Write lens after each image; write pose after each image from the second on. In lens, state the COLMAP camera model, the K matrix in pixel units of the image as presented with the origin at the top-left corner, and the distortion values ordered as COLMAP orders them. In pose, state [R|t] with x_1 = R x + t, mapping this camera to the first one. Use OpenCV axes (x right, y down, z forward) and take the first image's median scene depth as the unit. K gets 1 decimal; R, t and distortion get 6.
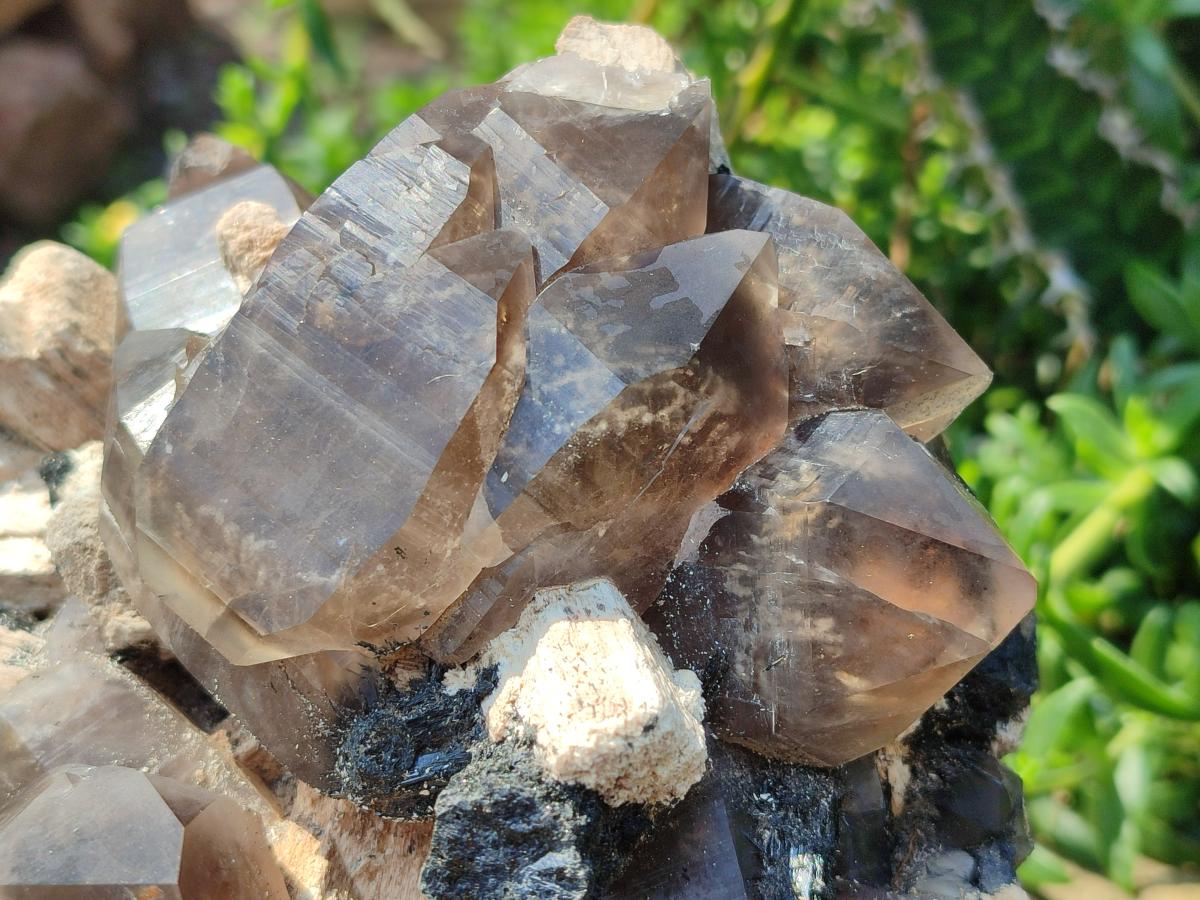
lens RADIAL K [[1802.9, 0, 601.1], [0, 1802.9, 416.6], [0, 0, 1]] dist [0.029264, 0.000000]
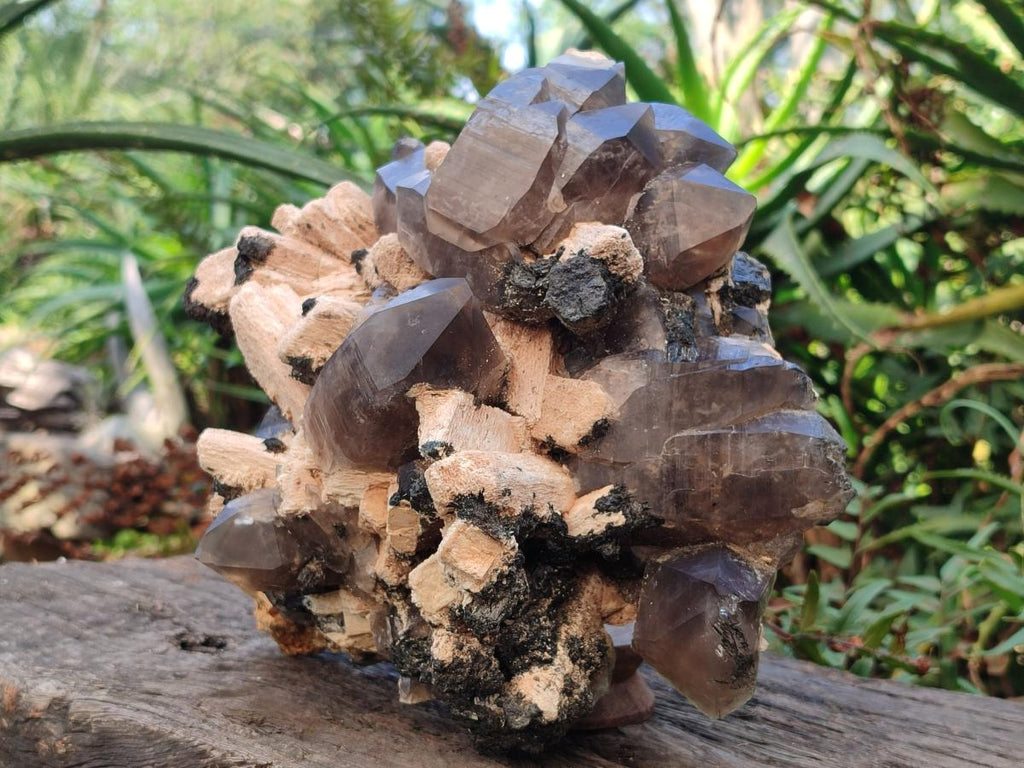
lens RADIAL K [[1538.4, 0, 499.8], [0, 1538.4, 386.1], [0, 0, 1]] dist [0.029264, 0.000000]
pose [[0.998350, -0.056474, 0.010433, -0.188571], [0.057376, 0.972924, -0.223890, 0.851515], [0.002493, 0.224119, 0.974559, -1.211104]]
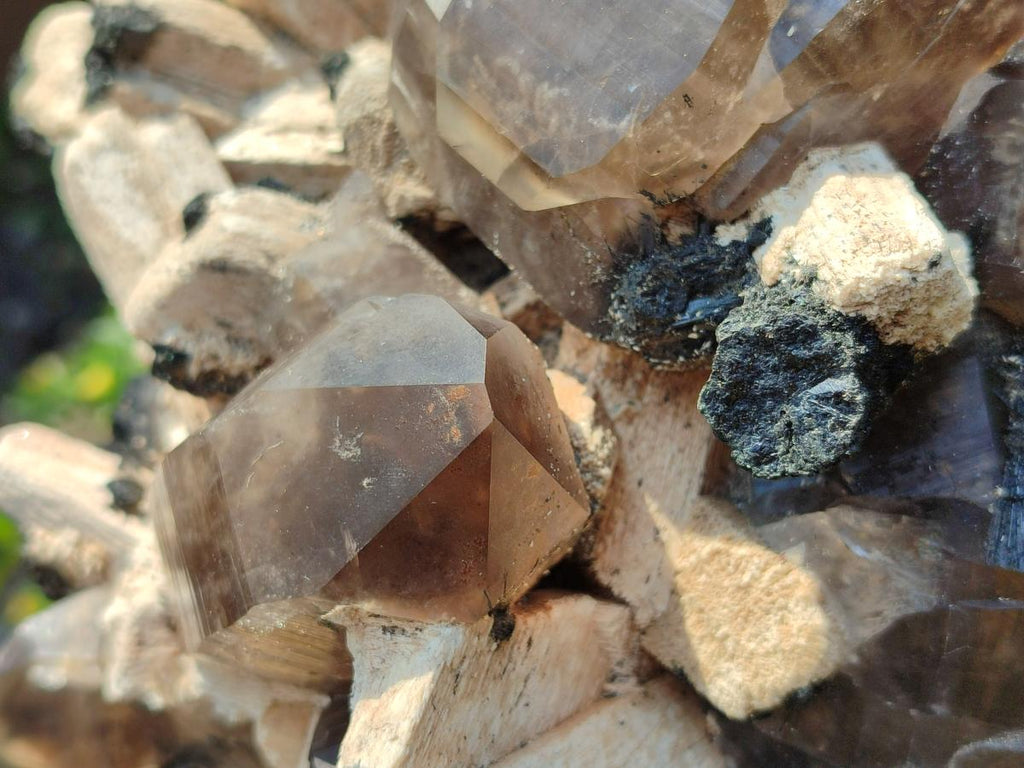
lens RADIAL K [[1538.4, 0, 519.4], [0, 1538.4, 382.6], [0, 0, 1]] dist [0.029264, 0.000000]
pose [[0.992187, 0.049830, -0.114378, -0.094357], [-0.034502, 0.990612, 0.132277, 0.117951], [0.119895, -0.127297, 0.984592, 0.080751]]
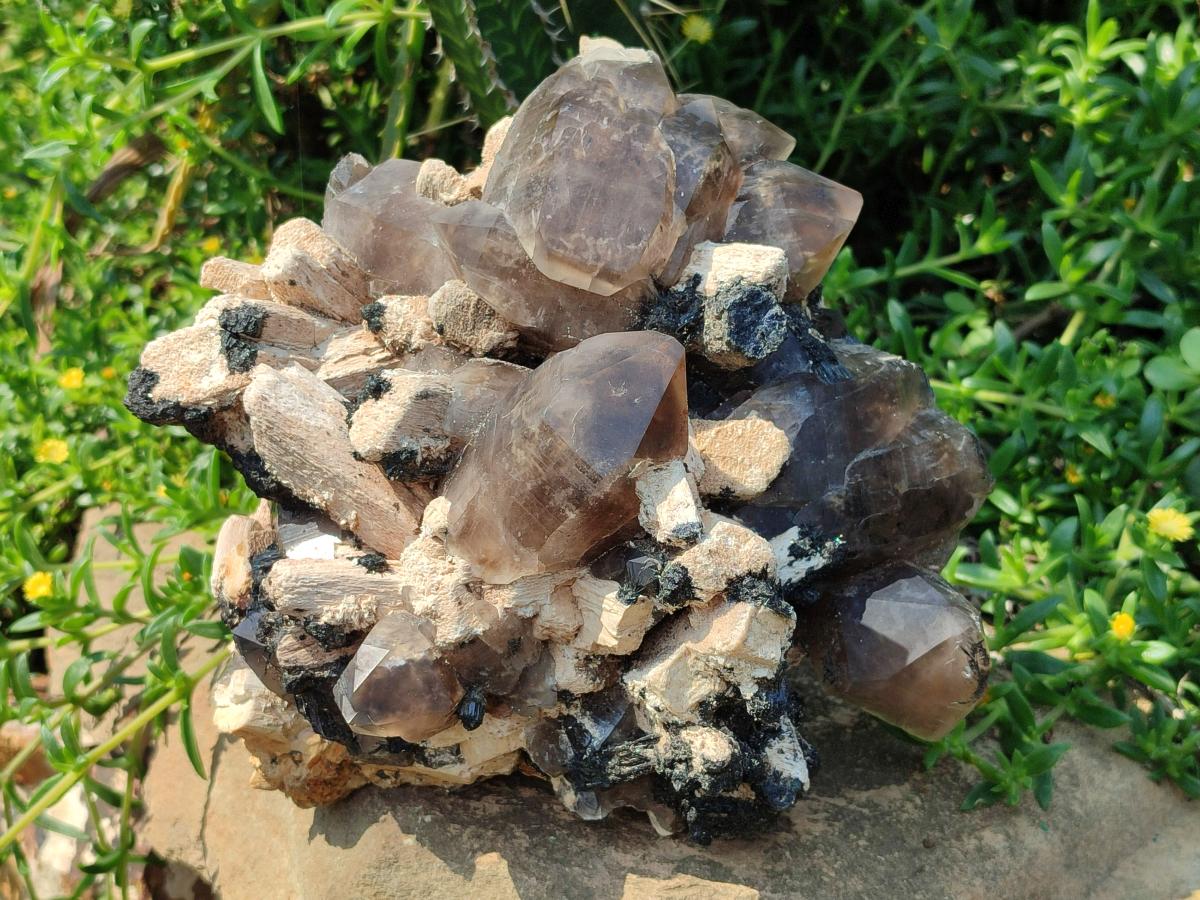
lens RADIAL K [[1802.9, 0, 602.7], [0, 1802.9, 455.4], [0, 0, 1]] dist [0.029264, 0.000000]
pose [[0.831462, -0.246567, 0.497871, -1.409746], [0.306528, 0.950981, -0.040946, 0.425576], [-0.463369, 0.186656, 0.866284, -0.980470]]
